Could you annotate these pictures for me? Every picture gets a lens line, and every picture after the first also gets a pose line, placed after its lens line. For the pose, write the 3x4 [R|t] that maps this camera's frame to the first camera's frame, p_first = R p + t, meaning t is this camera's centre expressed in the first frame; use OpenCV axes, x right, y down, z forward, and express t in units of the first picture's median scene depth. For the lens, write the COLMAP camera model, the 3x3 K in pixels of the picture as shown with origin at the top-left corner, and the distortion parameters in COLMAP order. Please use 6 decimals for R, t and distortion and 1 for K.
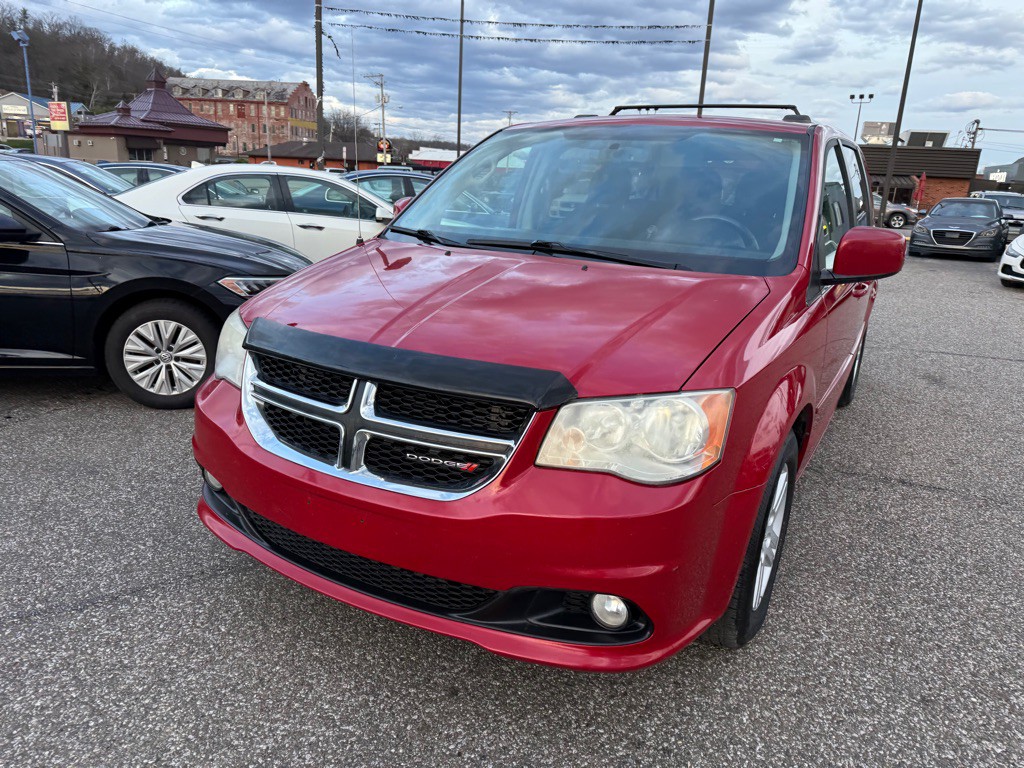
lens RADIAL K [[727.1, 0, 516.6], [0, 727.1, 388.3], [0, 0, 1]] dist [0.011690, -0.017818]
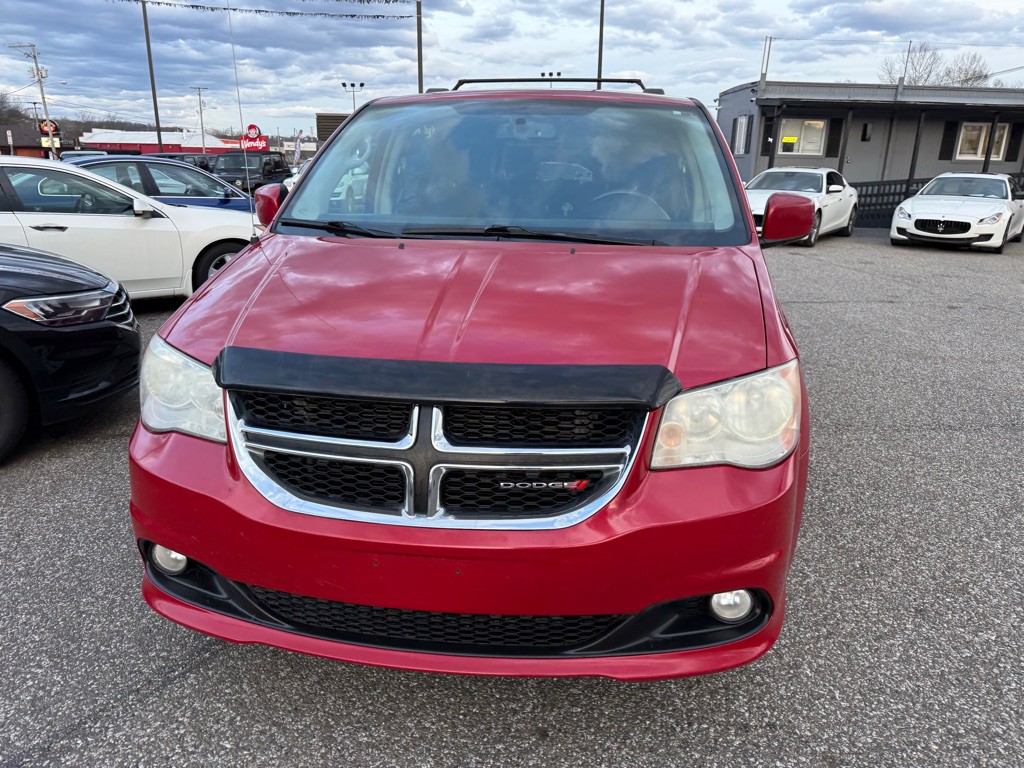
lens RADIAL K [[727.1, 0, 518.6], [0, 727.1, 384.0], [0, 0, 1]] dist [0.011690, -0.017818]
pose [[0.926271, -0.141198, 0.349408, -0.224137], [0.133332, 0.989975, 0.046594, -0.033975], [-0.352485, 0.003429, 0.935811, 0.102578]]
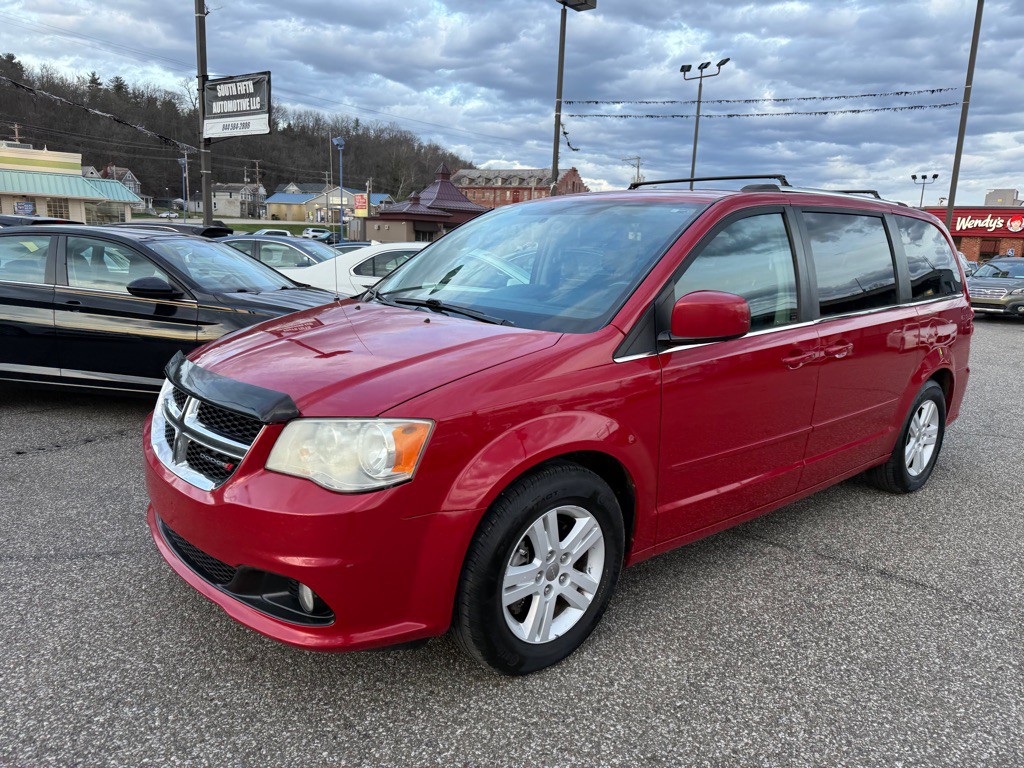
lens RADIAL K [[727.1, 0, 515.2], [0, 727.1, 392.4], [0, 0, 1]] dist [0.011690, -0.017818]
pose [[0.938062, 0.056335, -0.341857, 0.438427], [-0.087847, 0.993123, -0.077394, 0.017881], [0.335146, 0.102631, 0.936560, -0.024043]]
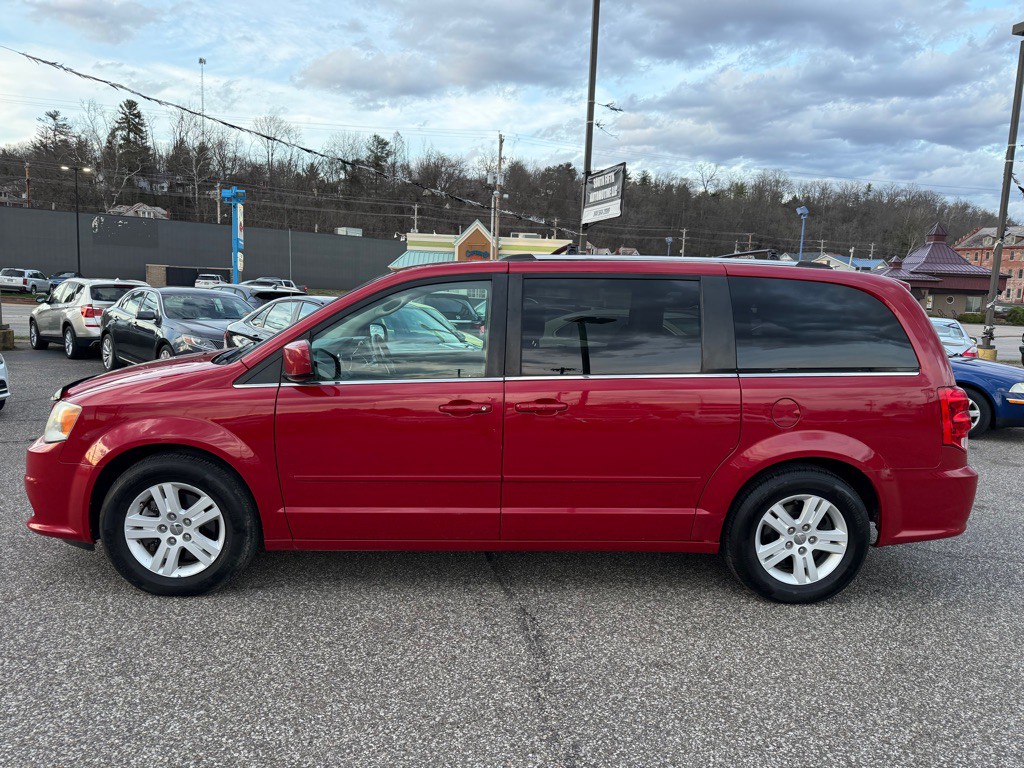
lens RADIAL K [[727.1, 0, 509.4], [0, 727.1, 386.3], [0, 0, 1]] dist [0.011690, -0.017818]
pose [[0.522280, 0.074682, -0.849497, 1.366977], [-0.241984, 0.968190, -0.063658, -0.112806], [0.817721, 0.238812, 0.523738, 0.483352]]
